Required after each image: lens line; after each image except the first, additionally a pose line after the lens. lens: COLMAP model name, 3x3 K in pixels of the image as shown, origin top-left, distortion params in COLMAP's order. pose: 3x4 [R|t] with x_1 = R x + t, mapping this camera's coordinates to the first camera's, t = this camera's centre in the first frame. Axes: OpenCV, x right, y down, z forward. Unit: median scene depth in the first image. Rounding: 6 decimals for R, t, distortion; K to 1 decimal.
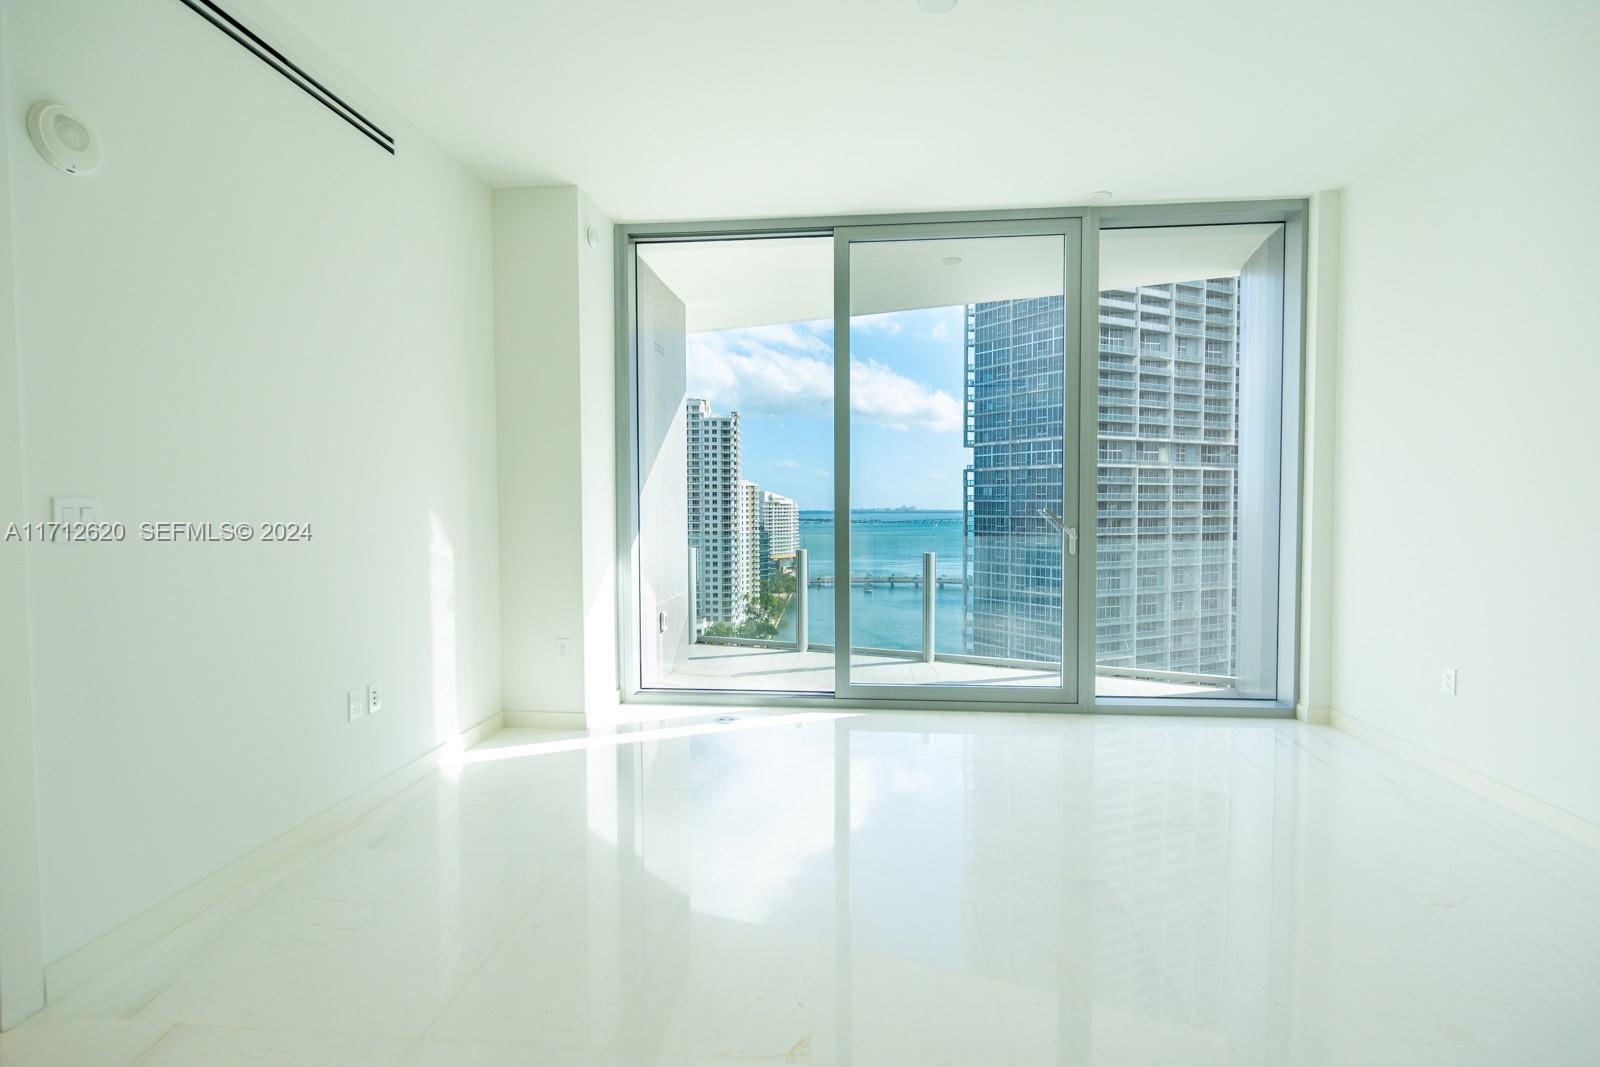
lens RADIAL K [[764.8, 0, 798.3], [0, 764.8, 526.5], [0, 0, 1]] dist [0.014456, 0.000236]
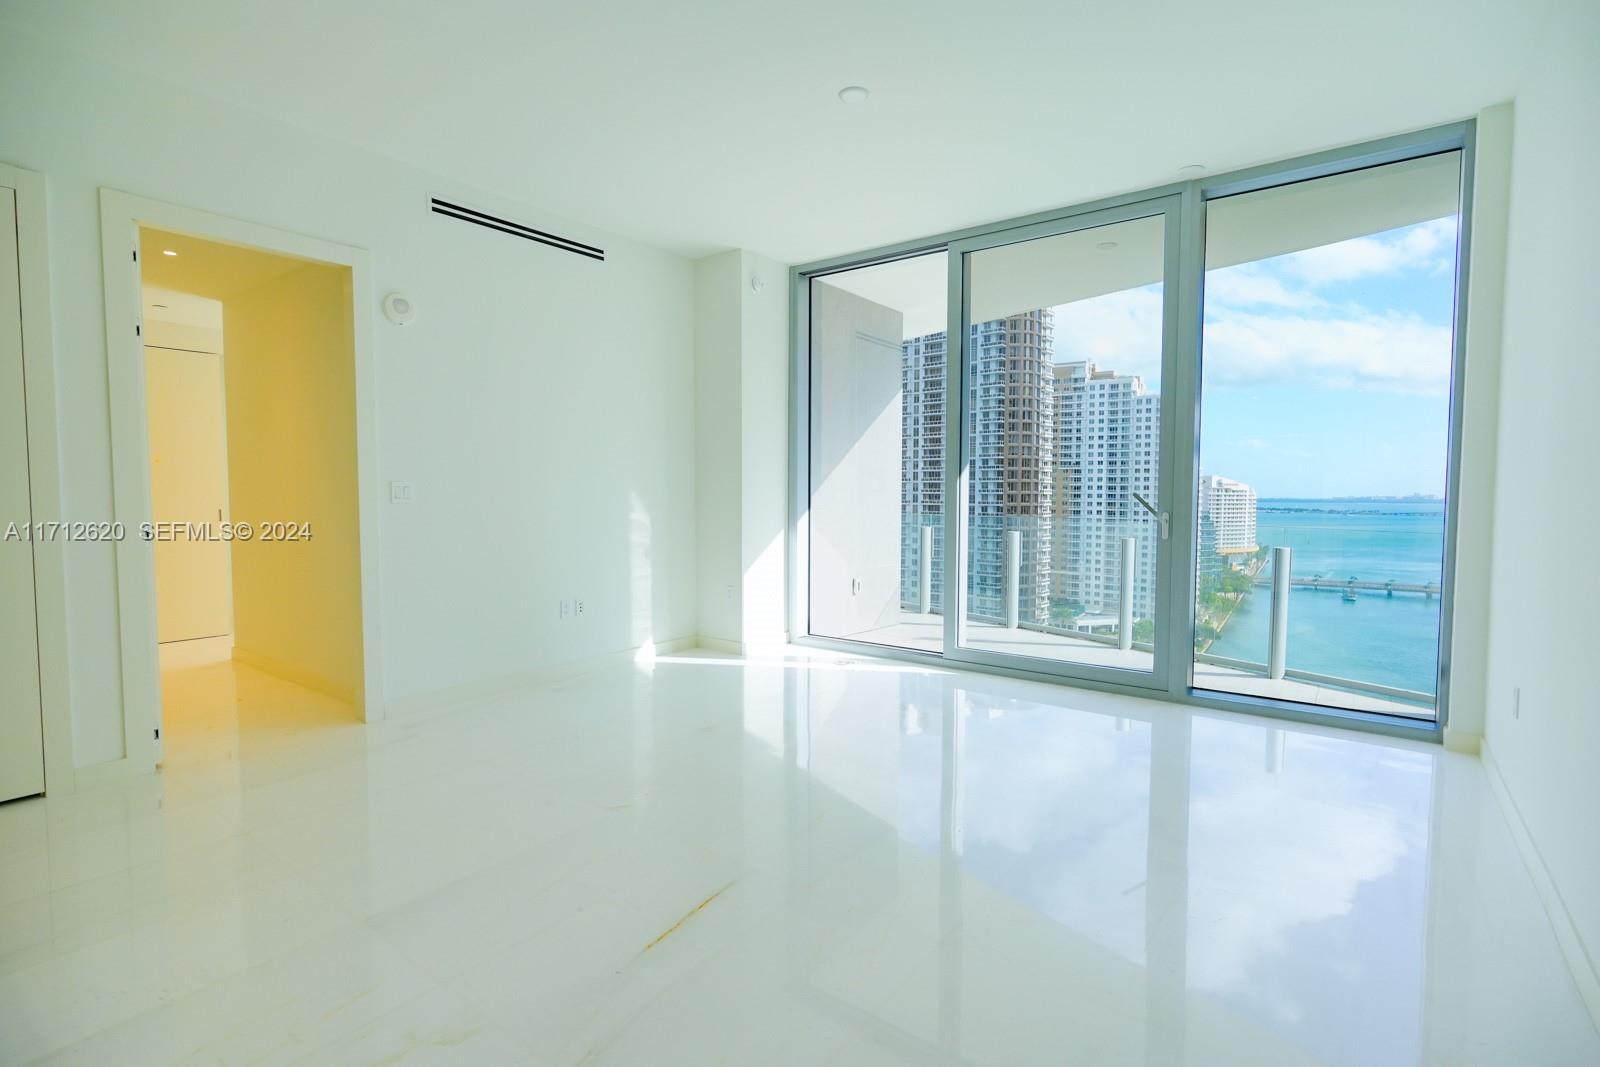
lens RADIAL K [[769.4, 0, 794.8], [0, 769.4, 527.3], [0, 0, 1]] dist [0.001280, 0.007059]
pose [[0.850223, 0.030033, -0.525564, 0.434343], [-0.019660, 0.999486, 0.025311, 0.004504], [0.526055, -0.011187, 0.850377, -0.082598]]
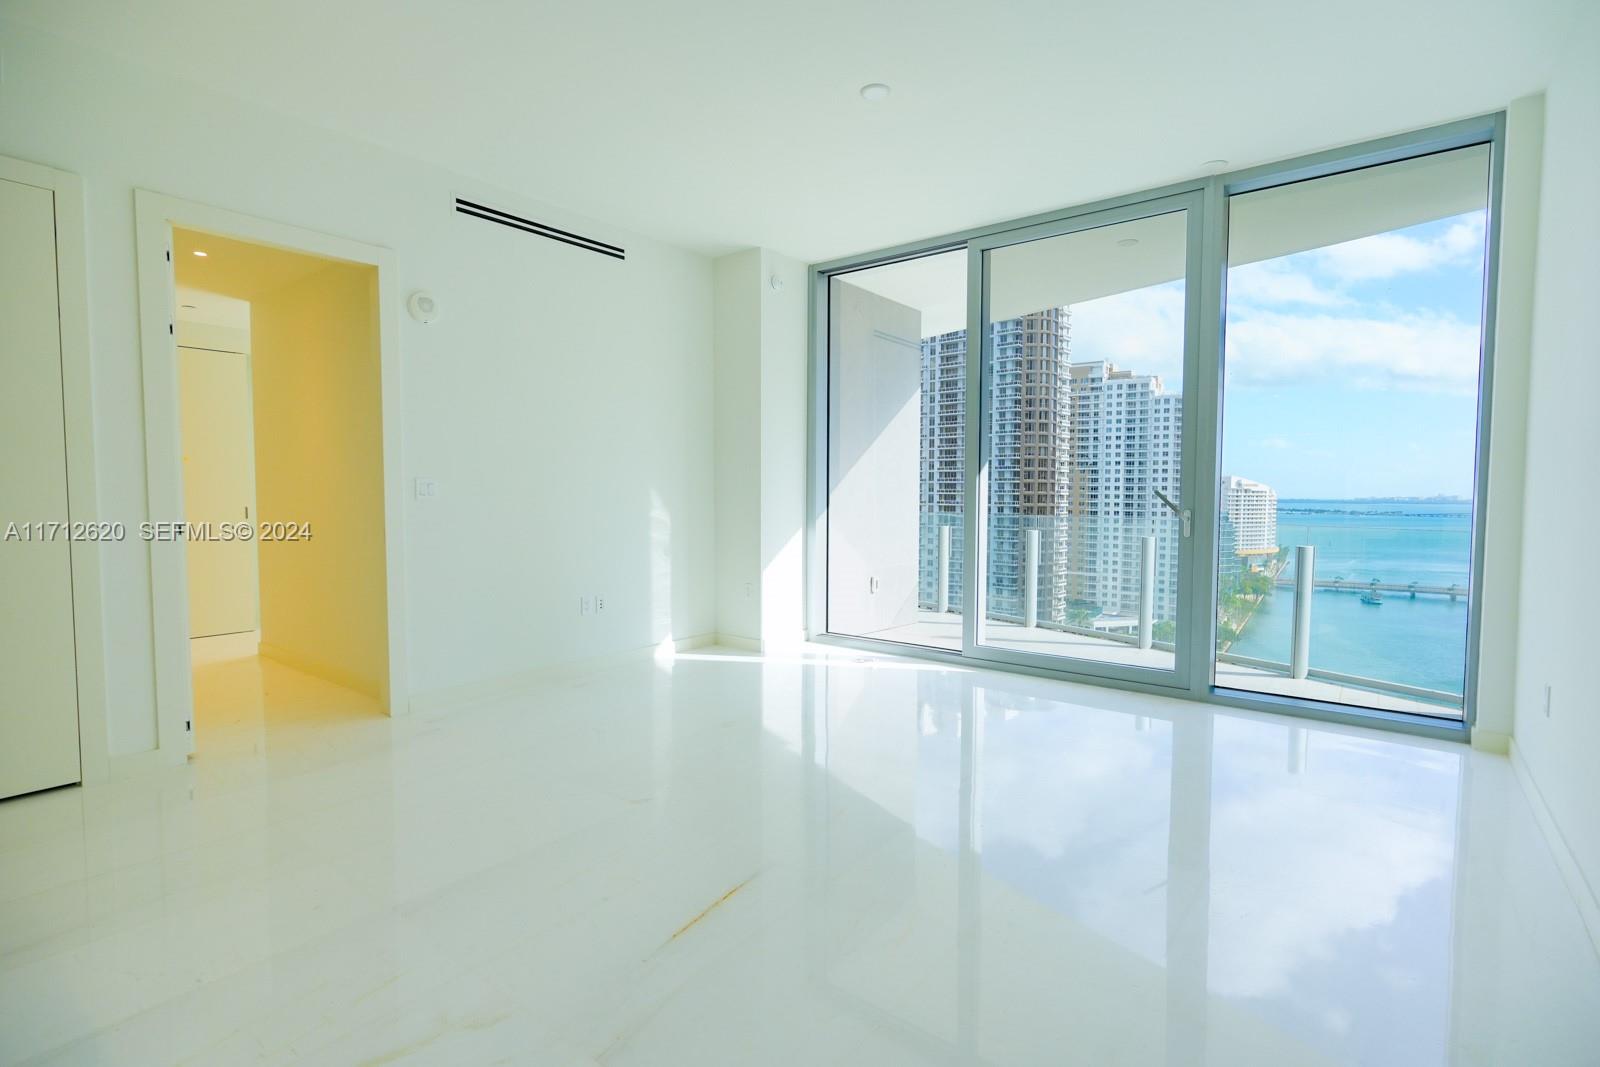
lens RADIAL K [[769.6, 0, 797.4], [0, 769.6, 527.4], [0, 0, 1]] dist [0.001475, 0.006740]
pose [[0.841555, 0.031022, -0.539280, 0.431210], [-0.020717, 0.999469, 0.025165, 0.008586], [0.539774, -0.010005, 0.841750, -0.087867]]
